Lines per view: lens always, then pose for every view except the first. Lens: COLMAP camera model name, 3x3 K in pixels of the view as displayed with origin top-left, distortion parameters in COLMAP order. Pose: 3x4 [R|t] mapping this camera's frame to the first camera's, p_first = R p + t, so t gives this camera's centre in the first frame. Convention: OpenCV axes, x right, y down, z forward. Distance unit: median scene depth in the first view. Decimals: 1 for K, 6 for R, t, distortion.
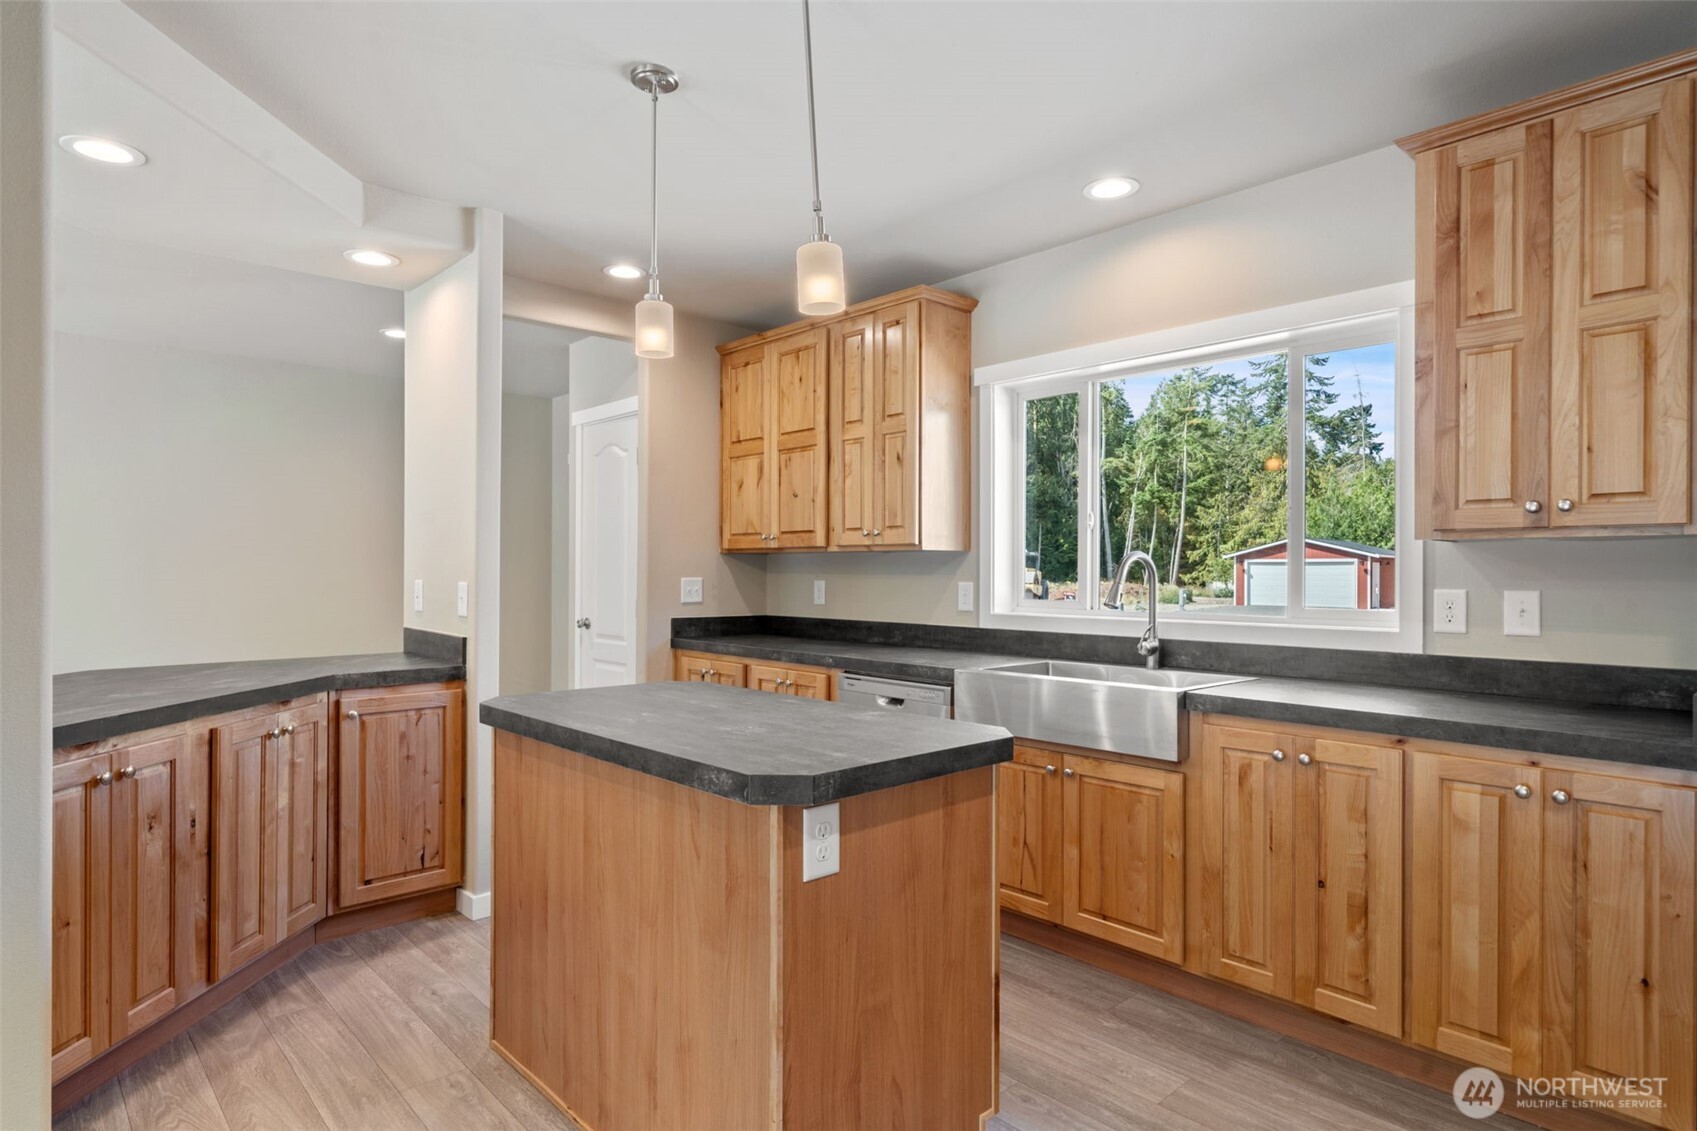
lens RADIAL K [[926.2, 0, 839.0], [0, 926.2, 572.1], [0, 0, 1]] dist [0.002027, 0.000145]
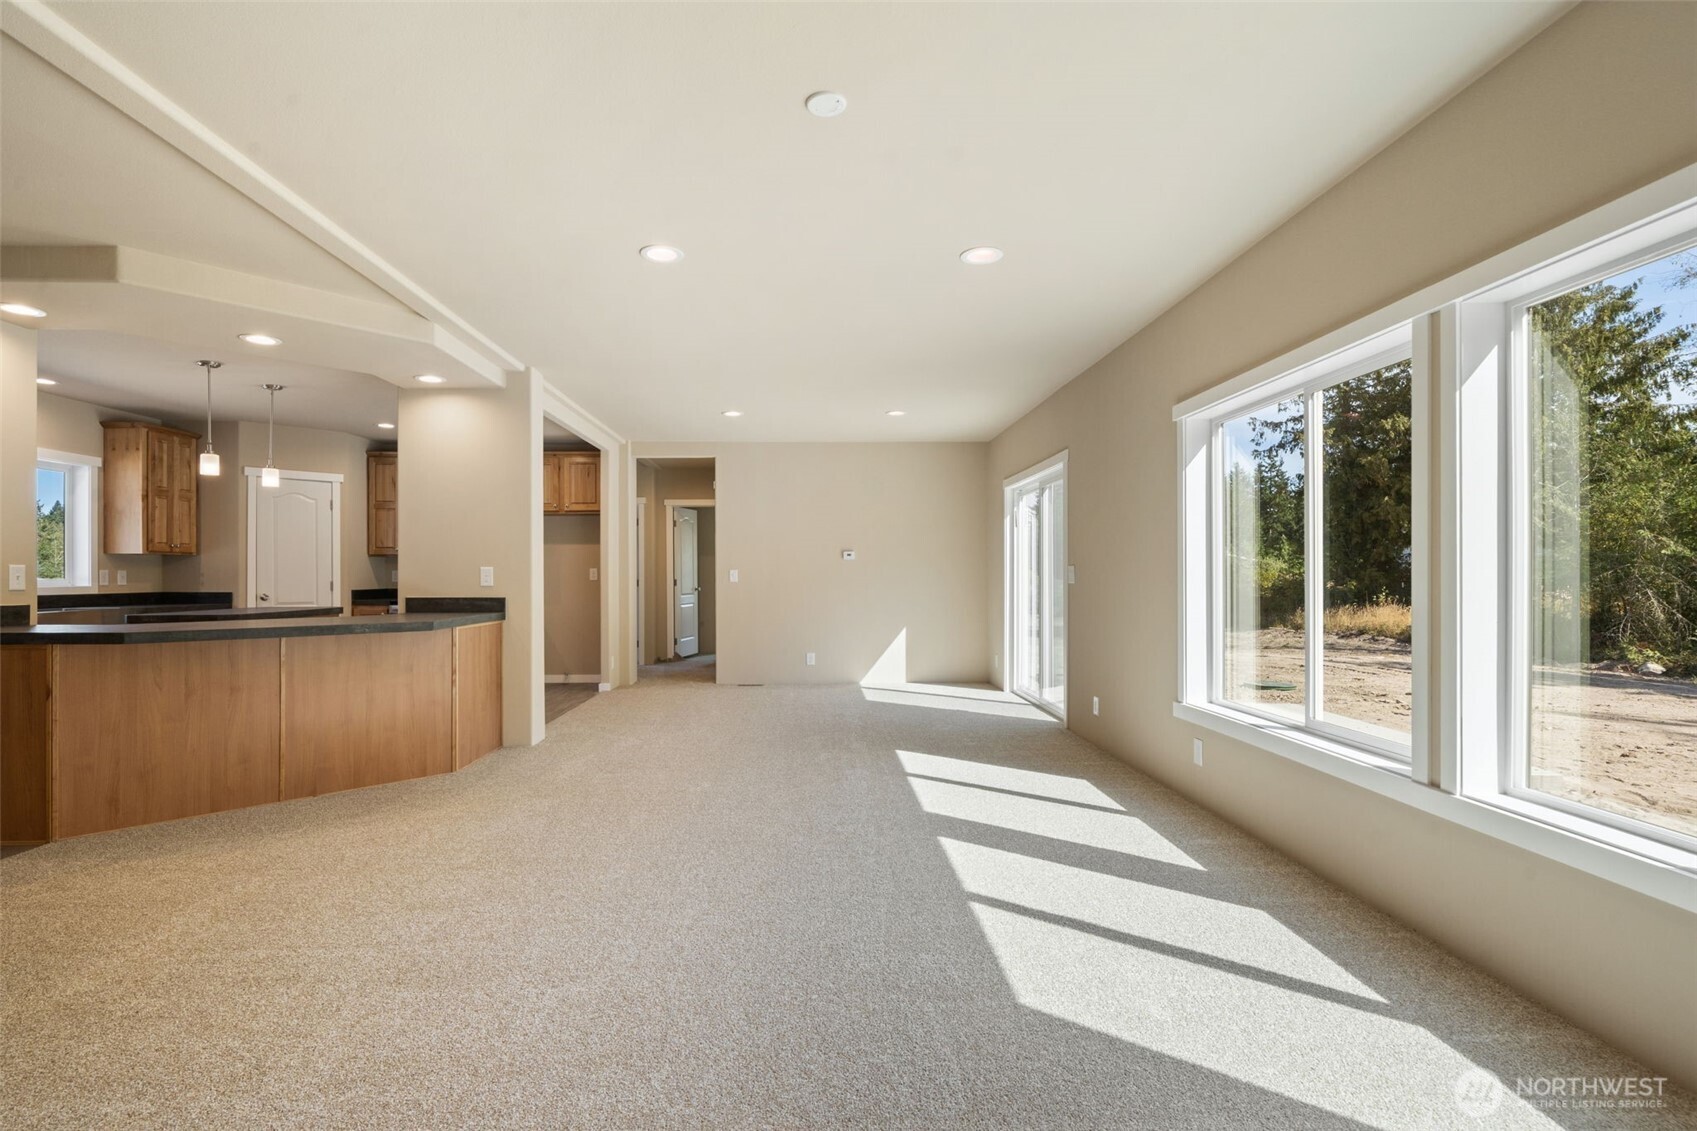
lens RADIAL K [[810.6, 0, 816.4], [0, 810.6, 572.6], [0, 0, 1]] dist [0.011032, -0.000264]
pose [[-0.745214, 0.001723, 0.666823, -2.660947], [0.001319, 0.999999, -0.001109, 0.032076], [-0.666824, 0.000053, -0.745215, 1.424156]]
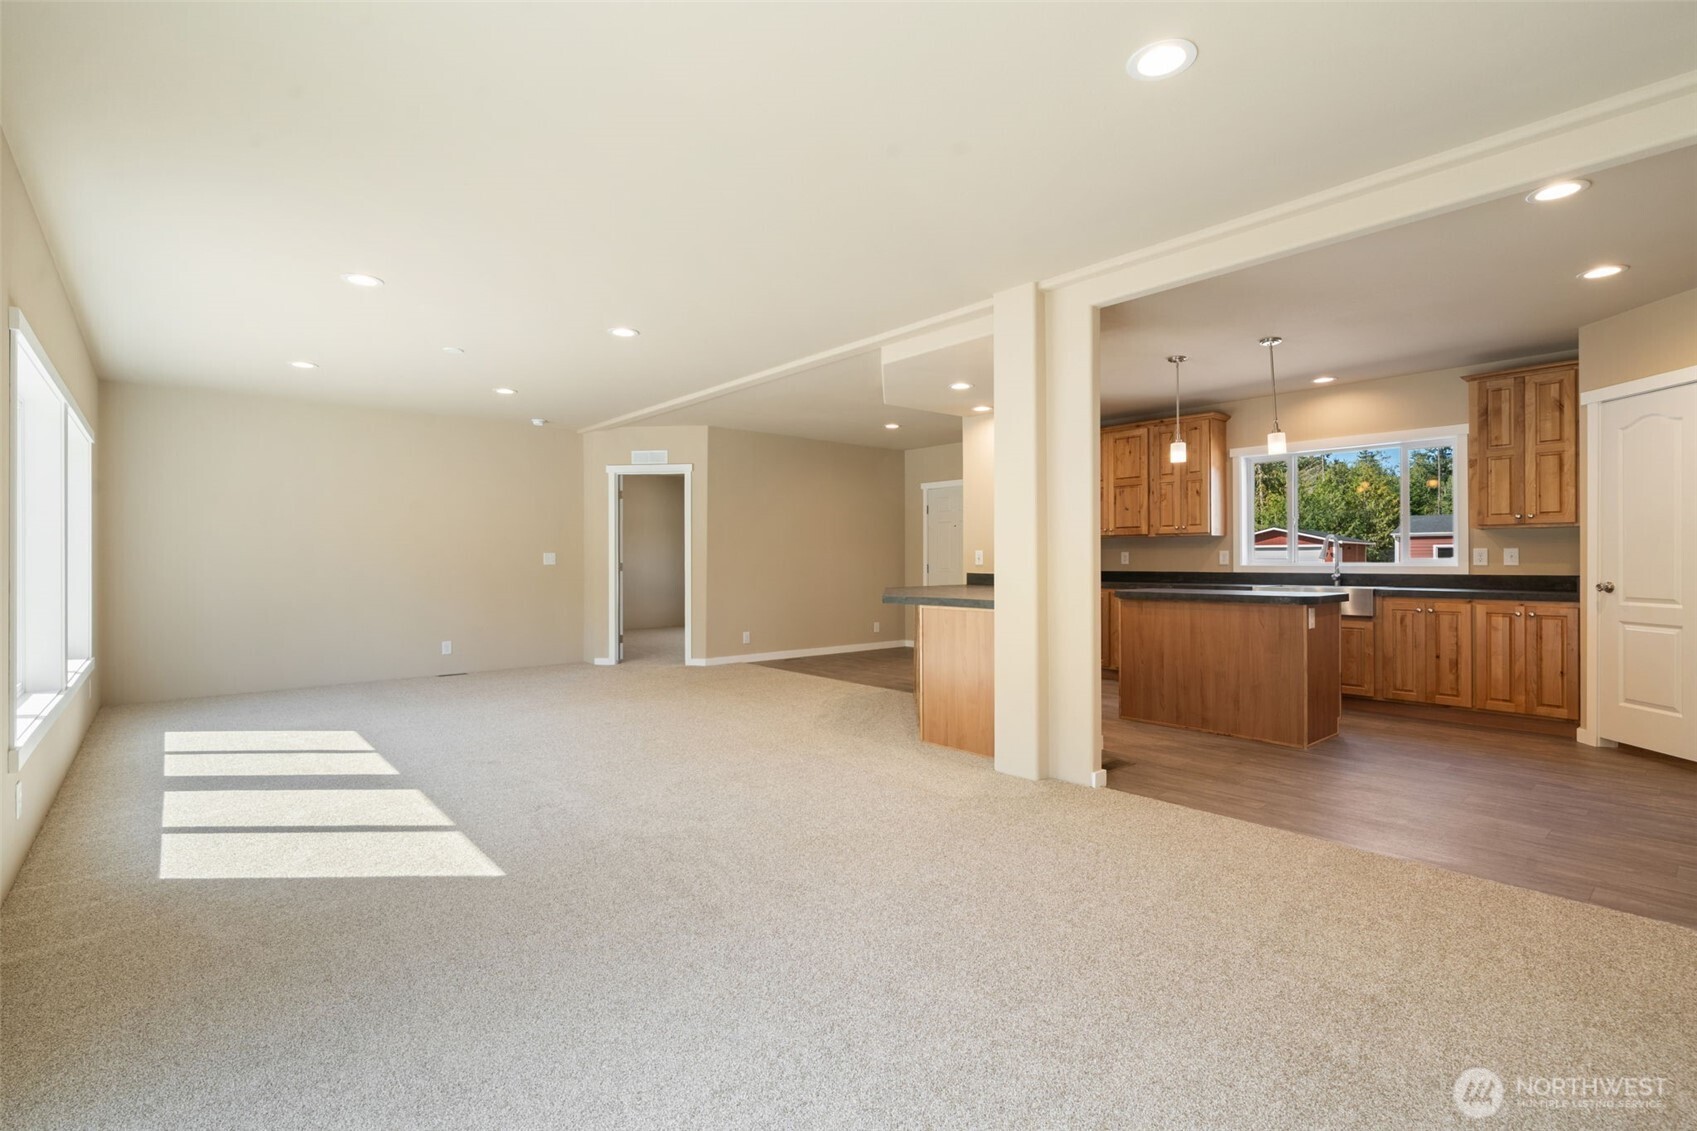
lens RADIAL K [[777.5, 0, 836.8], [0, 777.5, 555.8], [0, 0, 1]] dist [0.003788, -0.000282]
pose [[0.999452, -0.005872, -0.032581, -1.022983], [0.005705, 0.999970, -0.005212, 0.040134], [0.032611, 0.005024, 0.999456, -1.176084]]
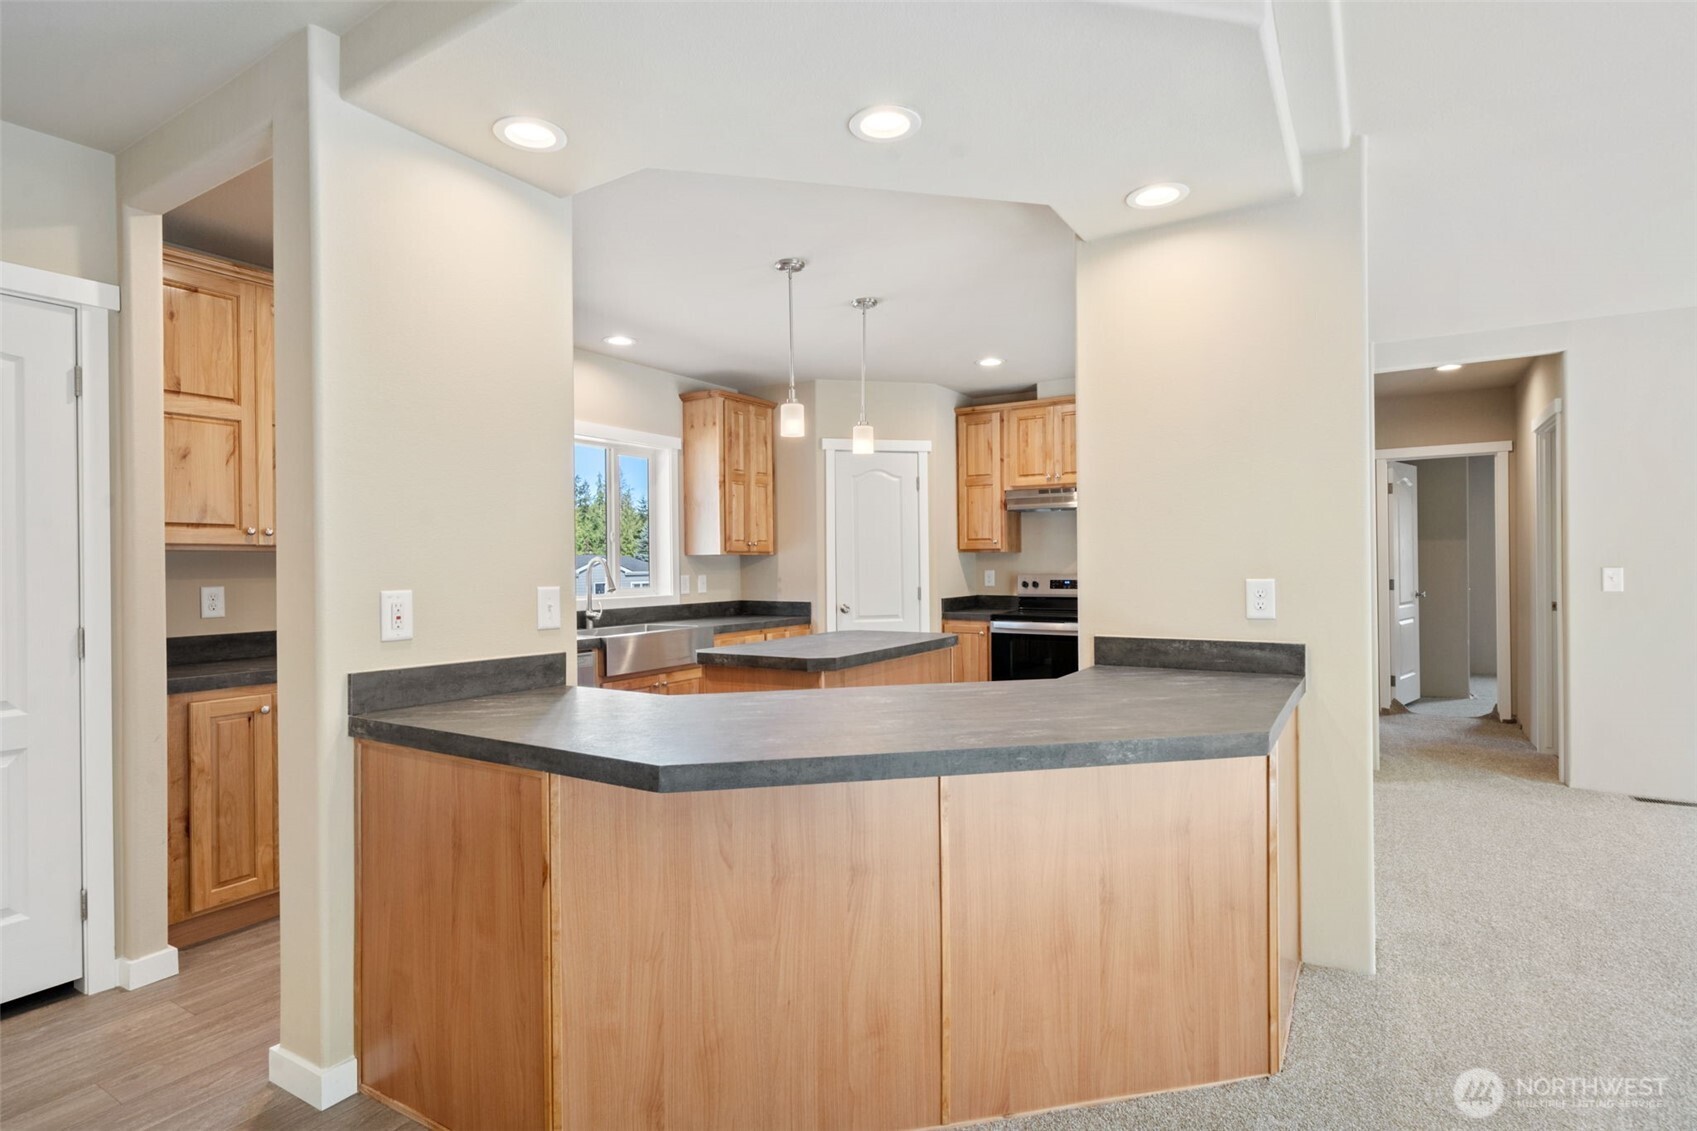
lens RADIAL K [[870.1, 0, 842.9], [0, 870.1, 568.4], [0, 0, 1]] dist [-0.000651, 0.000570]
pose [[-0.273979, -0.004025, 0.961727, -1.558312], [0.010886, 0.999914, 0.007286, -0.010924], [-0.961674, 0.012466, -0.273912, 1.227765]]
